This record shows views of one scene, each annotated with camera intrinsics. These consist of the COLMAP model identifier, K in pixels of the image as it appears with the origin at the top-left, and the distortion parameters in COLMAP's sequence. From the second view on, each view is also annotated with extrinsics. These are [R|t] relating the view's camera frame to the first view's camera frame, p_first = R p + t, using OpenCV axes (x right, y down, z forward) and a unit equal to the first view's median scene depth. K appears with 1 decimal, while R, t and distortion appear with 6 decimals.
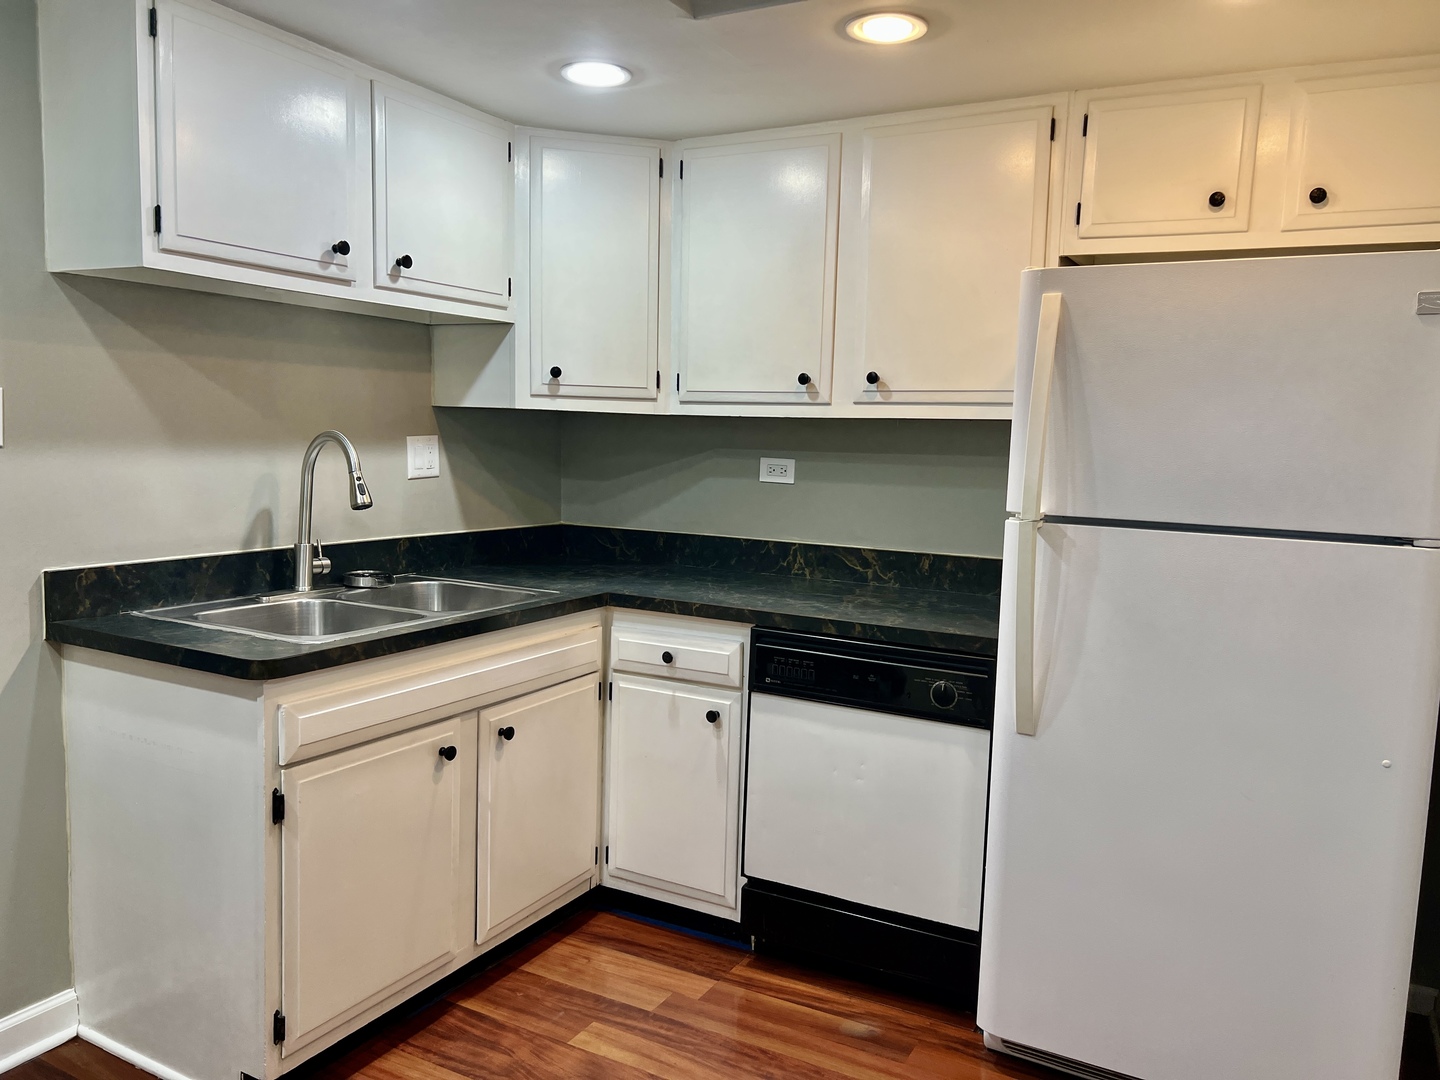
lens RADIAL K [[1085.5, 0, 724.0], [0, 1085.5, 542.4], [0, 0, 1]] dist [0.062736, -0.047875]
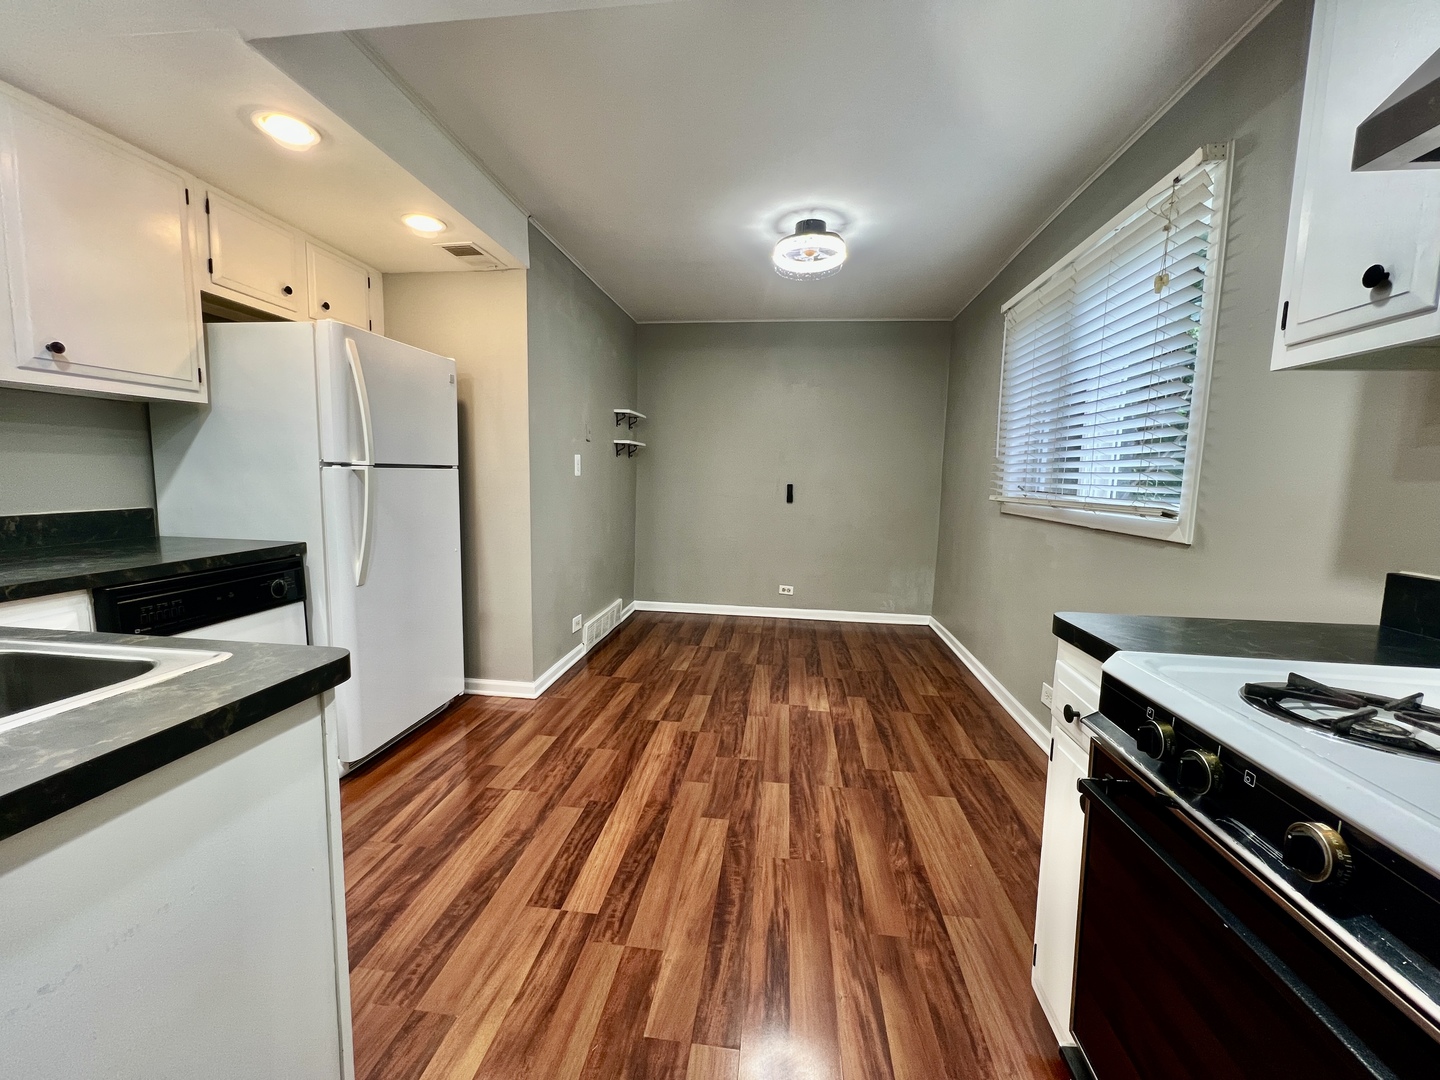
lens RADIAL K [[577.2, 0, 715.3], [0, 577.2, 534.0], [0, 0, 1]] dist [-0.000569, 0.000535]
pose [[-0.353682, -0.138620, 0.925037, -0.659643], [0.063449, 0.983124, 0.171584, -0.028998], [-0.933211, 0.119379, -0.338918, 0.631212]]
